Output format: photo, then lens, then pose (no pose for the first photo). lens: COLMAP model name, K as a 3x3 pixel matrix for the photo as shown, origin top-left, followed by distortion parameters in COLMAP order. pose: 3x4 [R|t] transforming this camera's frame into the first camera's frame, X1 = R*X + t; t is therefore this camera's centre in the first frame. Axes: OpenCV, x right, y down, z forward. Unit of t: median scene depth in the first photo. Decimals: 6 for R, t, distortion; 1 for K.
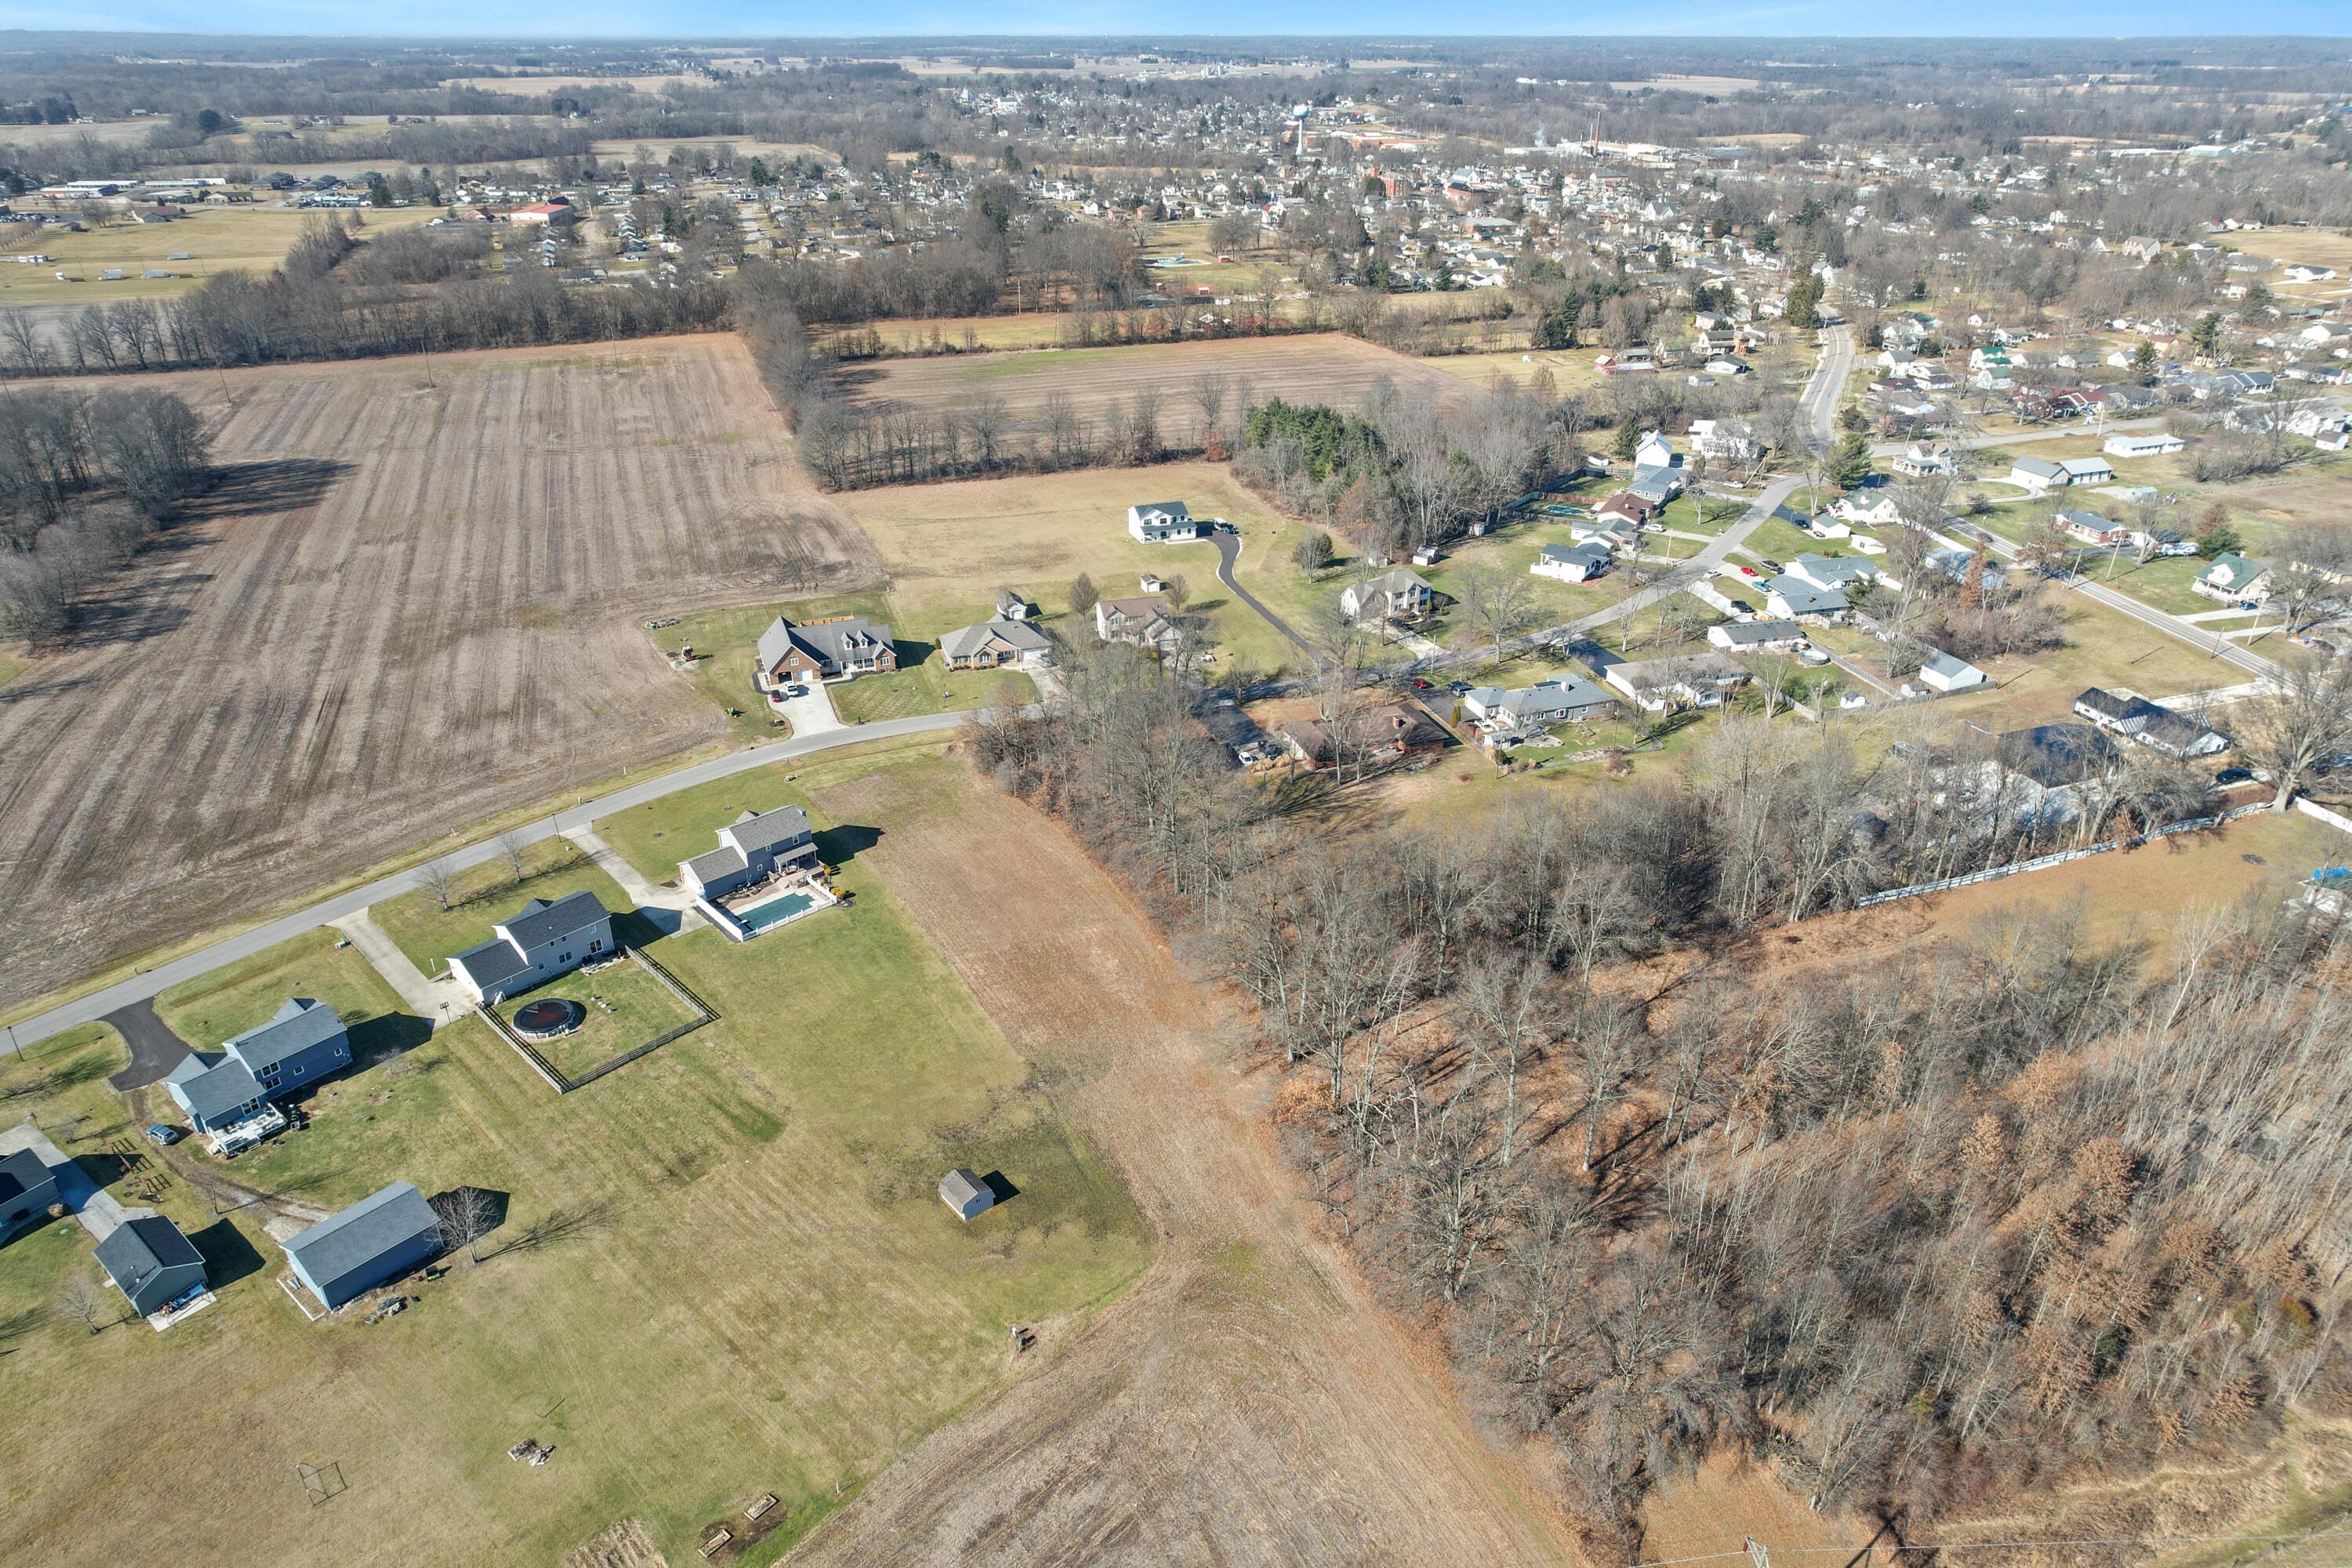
lens RADIAL K [[1512.6, 0, 1185.6], [0, 1512.6, 776.8], [0, 0, 1]] dist [-0.085786, 0.076483]
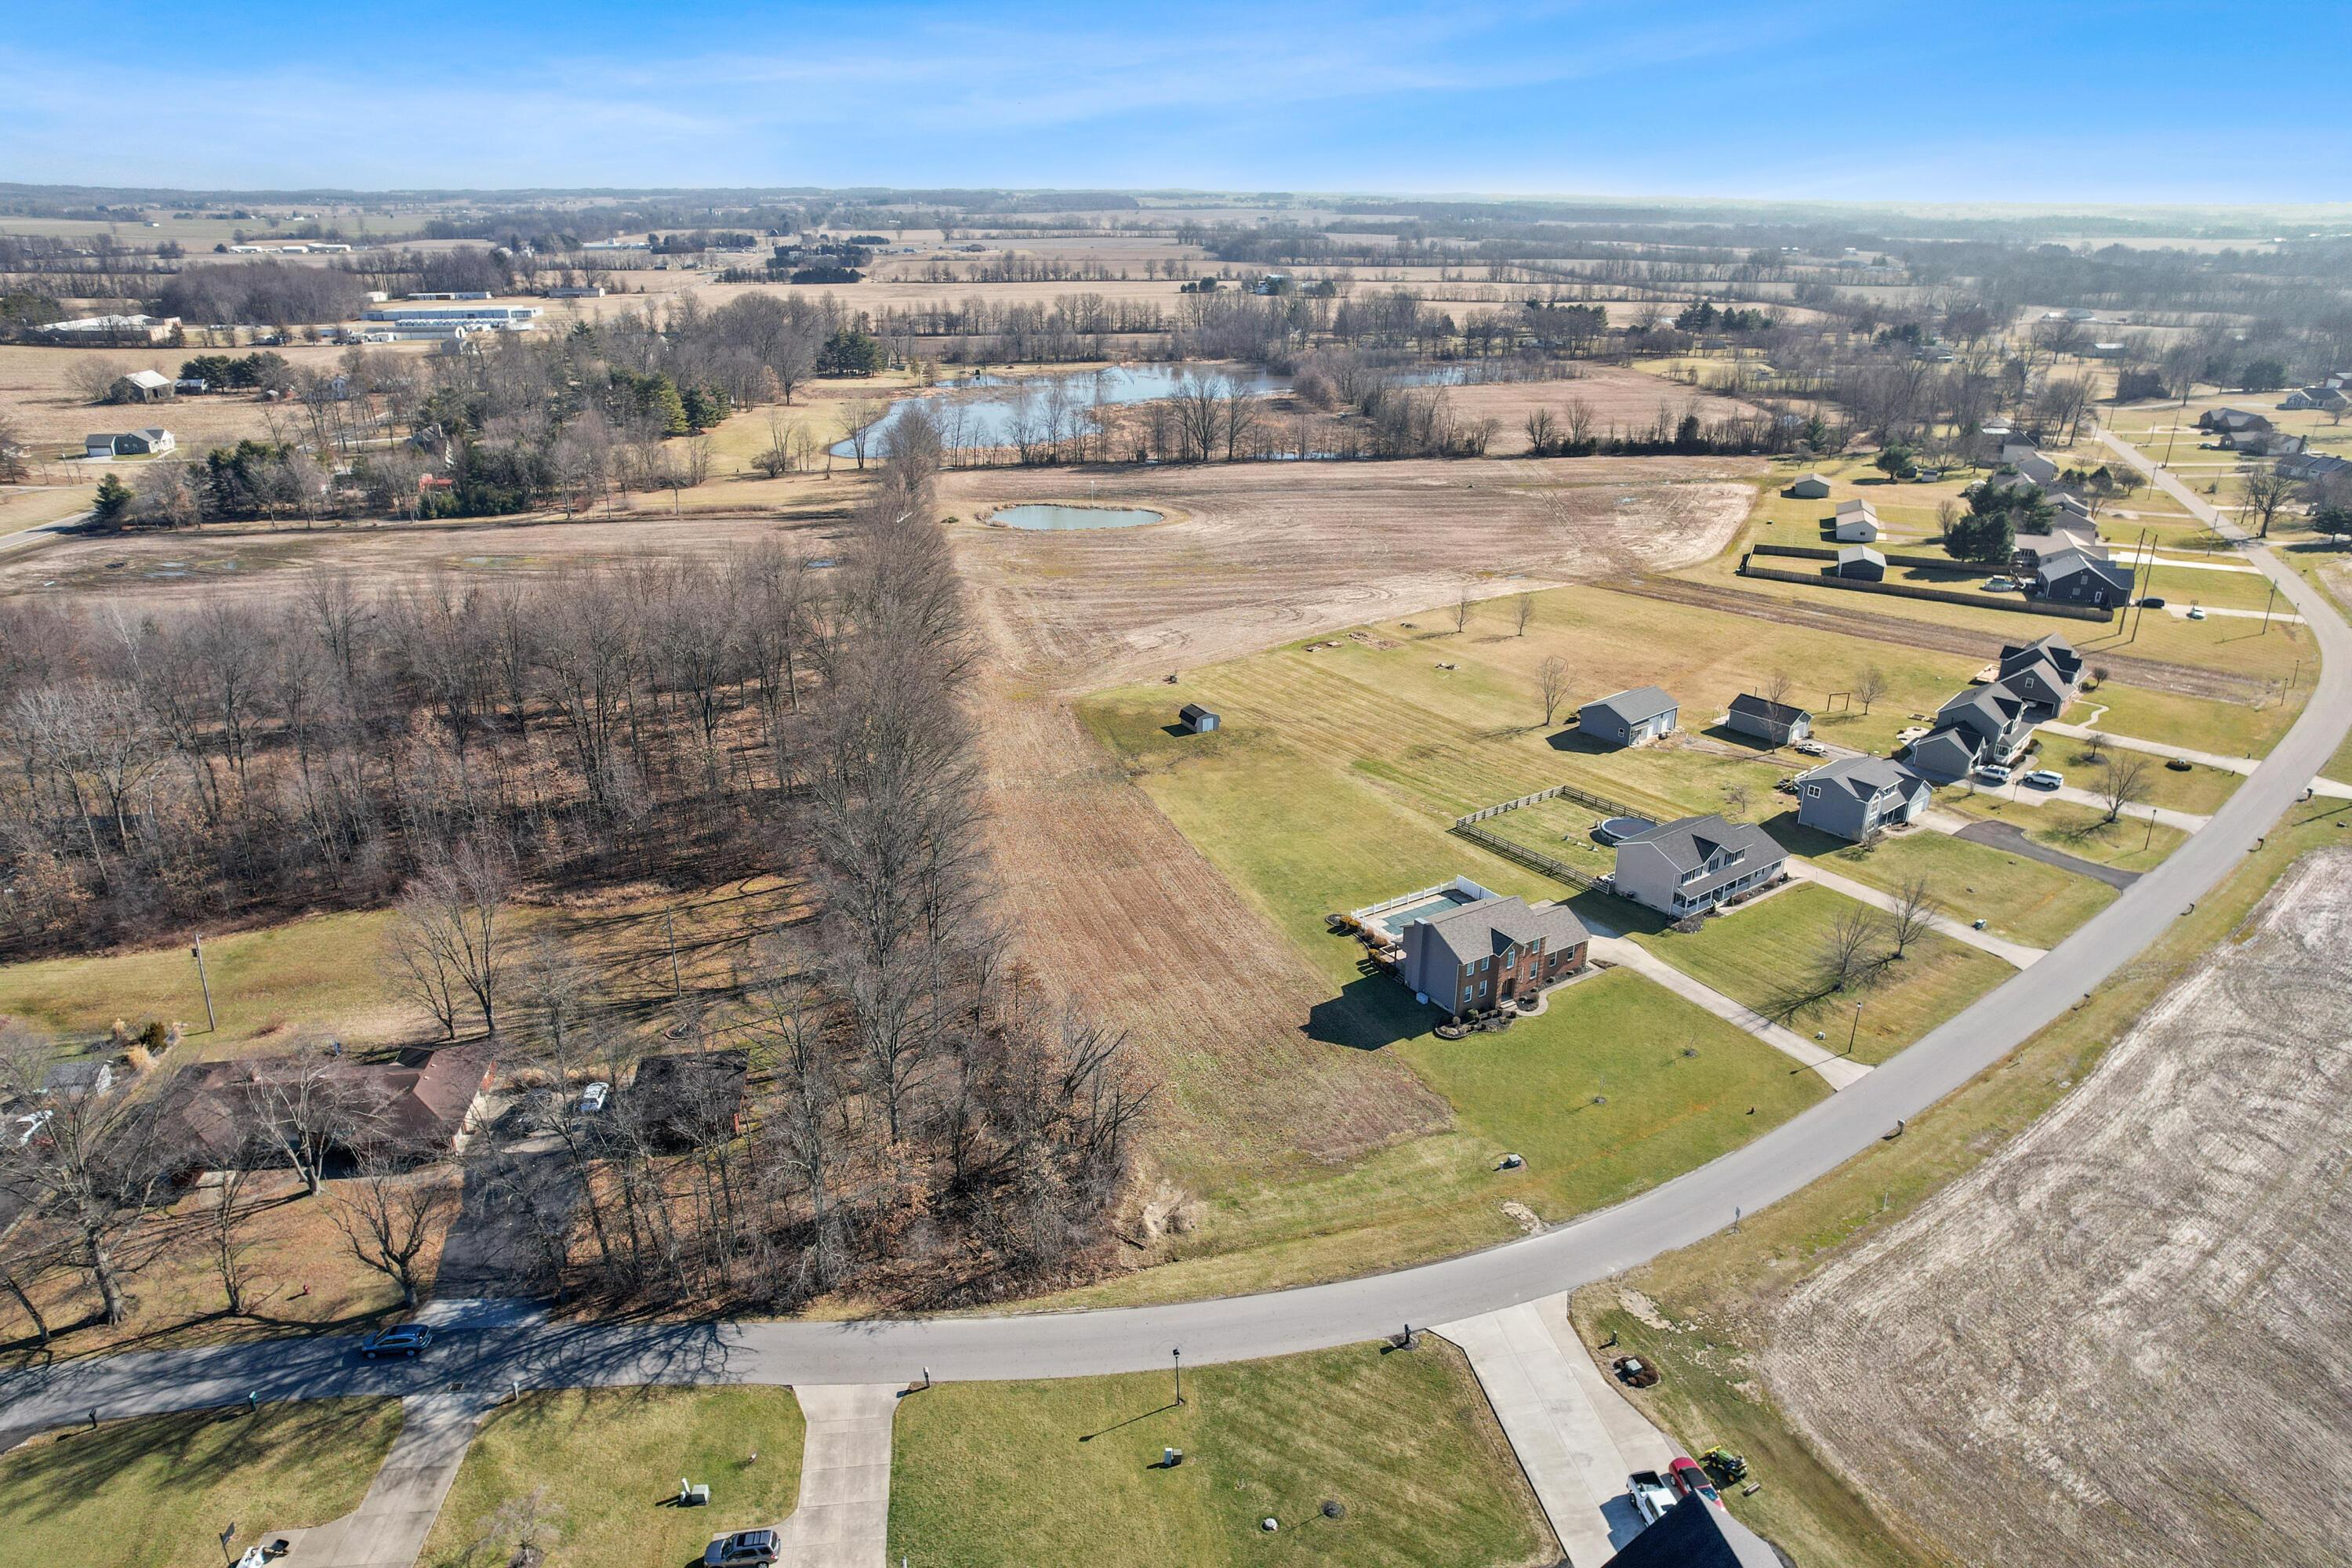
lens RADIAL K [[1512.6, 0, 1185.6], [0, 1512.6, 776.8], [0, 0, 1]] dist [-0.085786, 0.076483]
pose [[-0.983537, -0.076688, 0.163629, -0.271261], [0.071516, 0.666376, 0.742178, -0.522328], [-0.165954, 0.741662, -0.649921, 1.462133]]
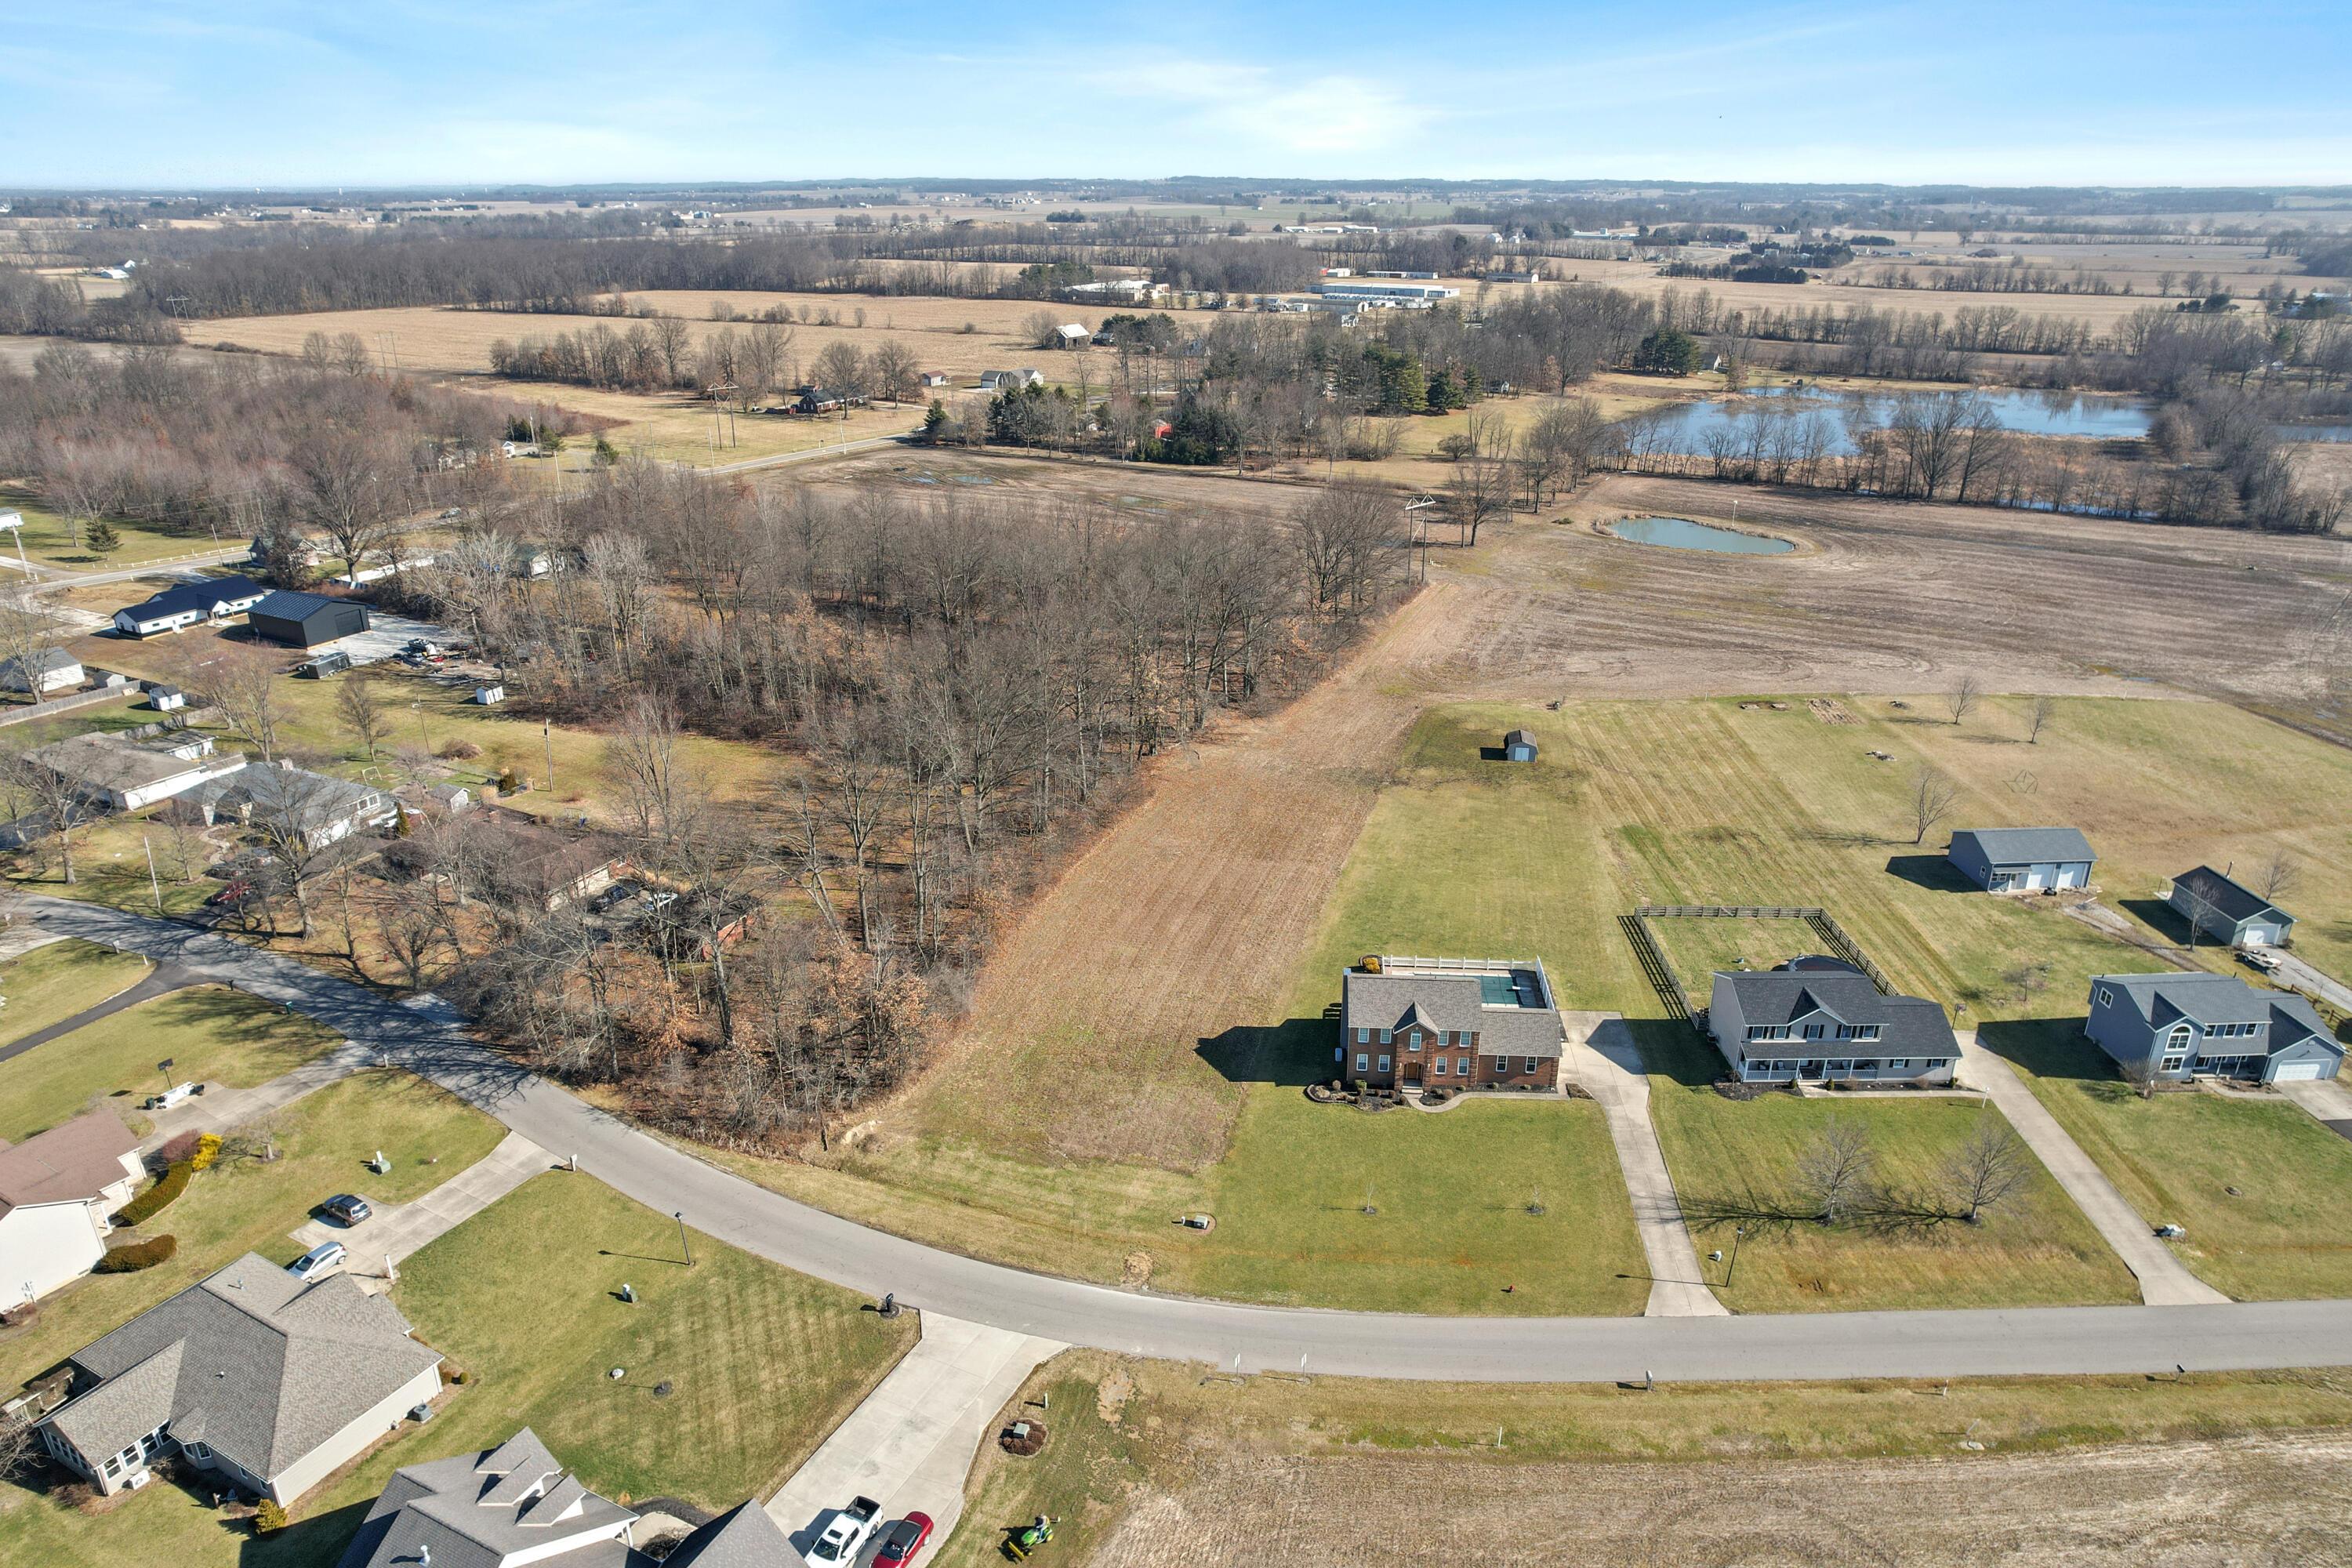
lens RADIAL K [[1512.6, 0, 1185.6], [0, 1512.6, 776.8], [0, 0, 1]] dist [-0.085786, 0.076483]
pose [[-0.678703, -0.277920, 0.679796, -0.621308], [0.329630, 0.711881, 0.620137, -0.435518], [-0.656282, 0.644970, -0.391544, 1.290035]]
